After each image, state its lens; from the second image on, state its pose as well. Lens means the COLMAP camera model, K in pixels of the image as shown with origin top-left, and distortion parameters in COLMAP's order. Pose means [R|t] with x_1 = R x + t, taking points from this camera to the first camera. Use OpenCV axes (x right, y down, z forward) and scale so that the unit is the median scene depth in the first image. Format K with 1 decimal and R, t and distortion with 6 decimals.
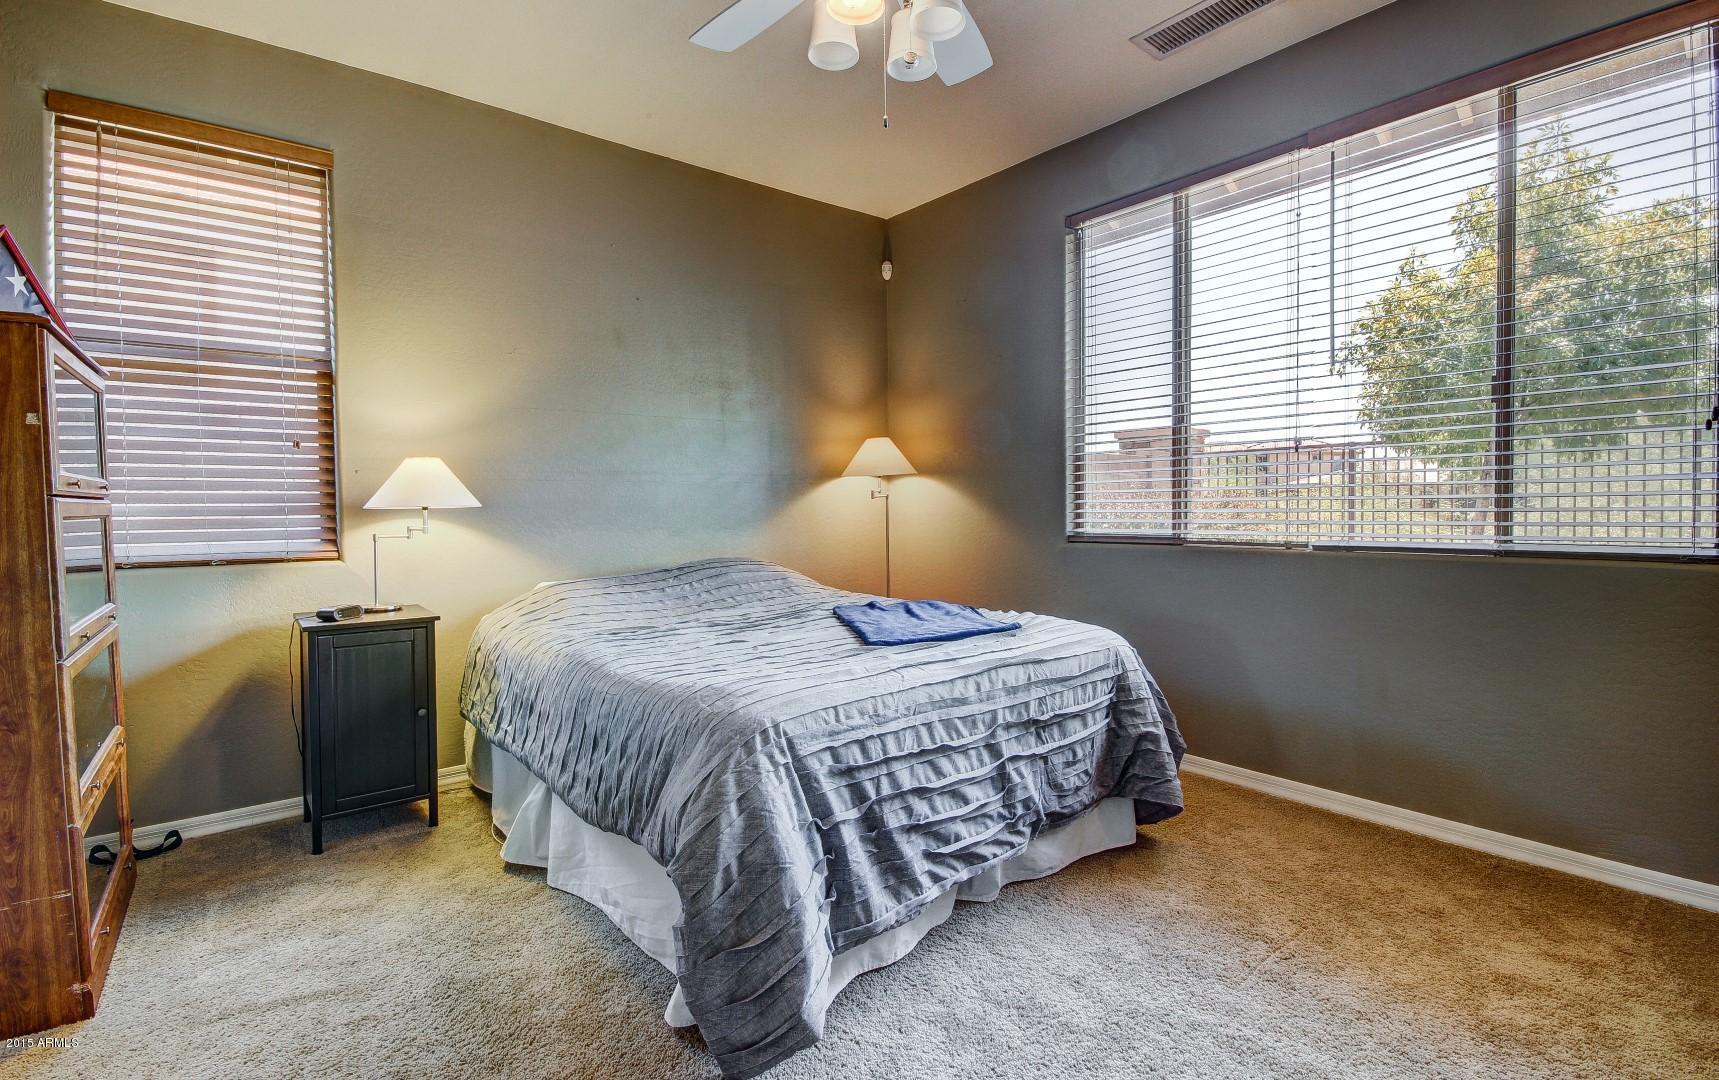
lens RADIAL K [[810.4, 0, 863.8], [0, 810.4, 533.2], [0, 0, 1]] dist [0.001064, -0.000440]
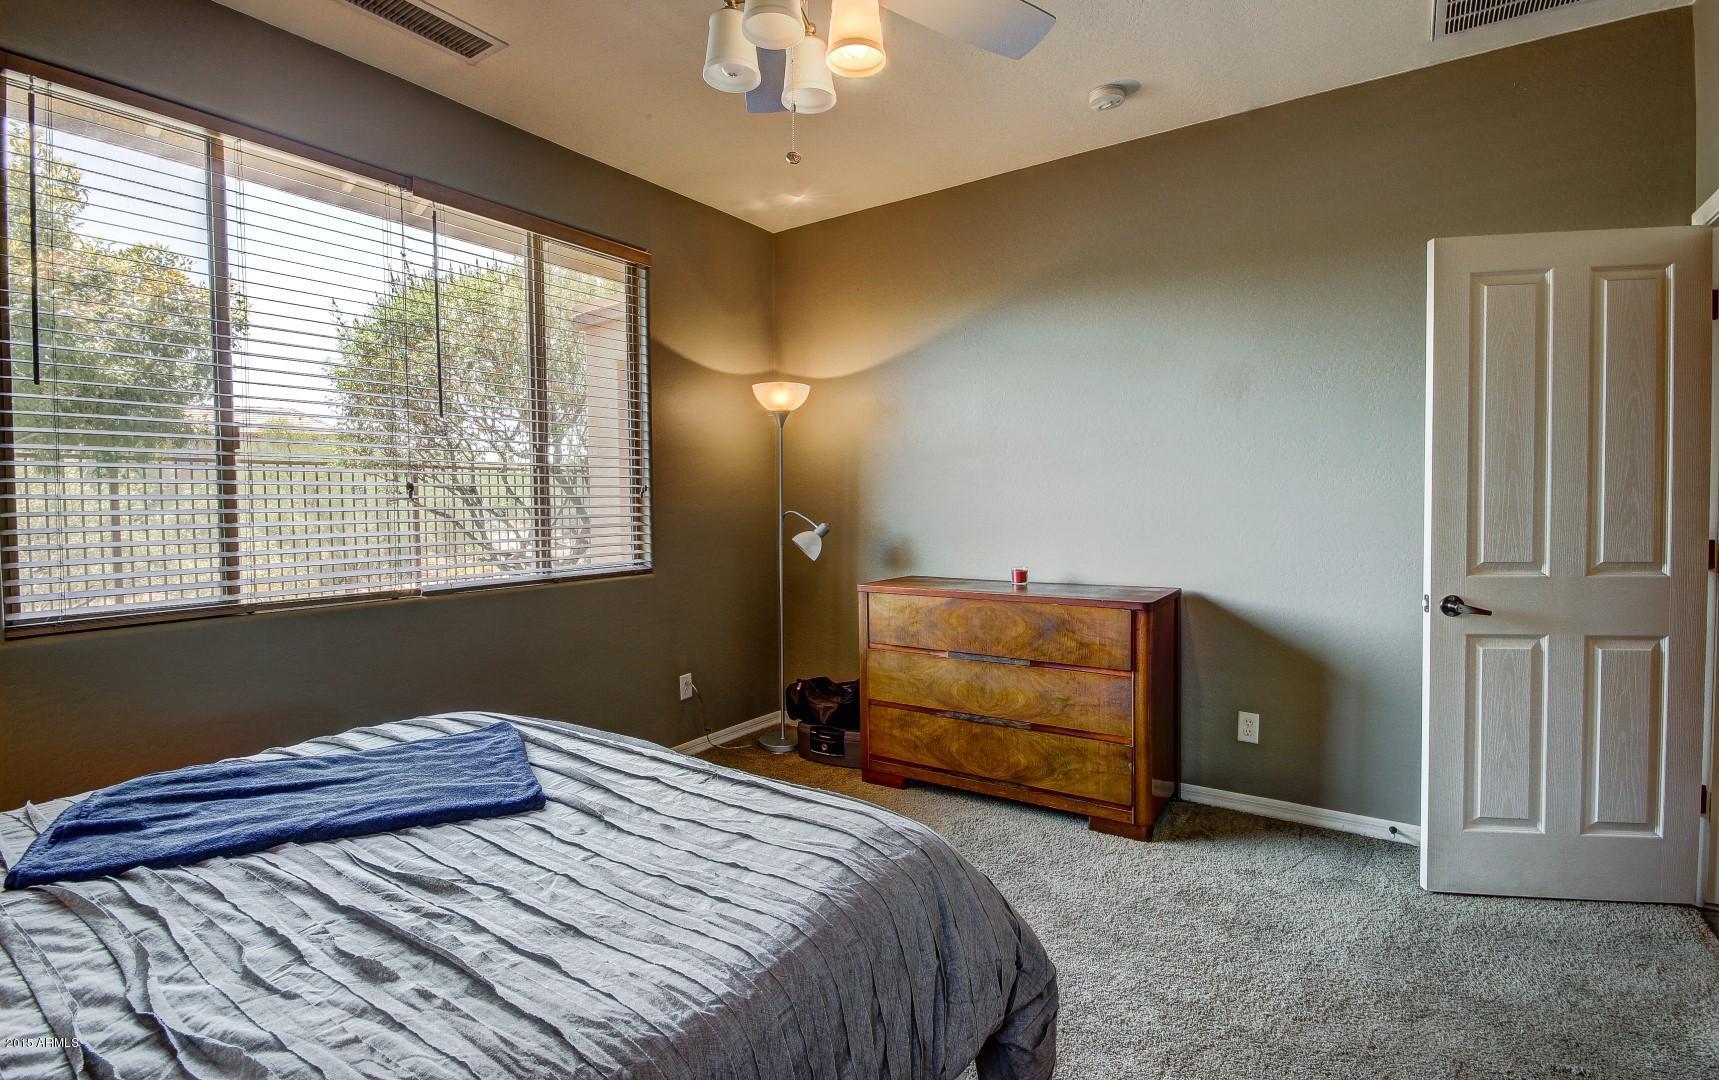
lens RADIAL K [[799.4, 0, 863.3], [0, 799.4, 529.5], [0, 0, 1]] dist [0.010525, -0.011954]
pose [[-0.303061, -0.007354, 0.952943, -0.541252], [0.057881, 0.997982, 0.026109, -0.055803], [-0.951212, 0.063069, -0.302024, 0.777907]]
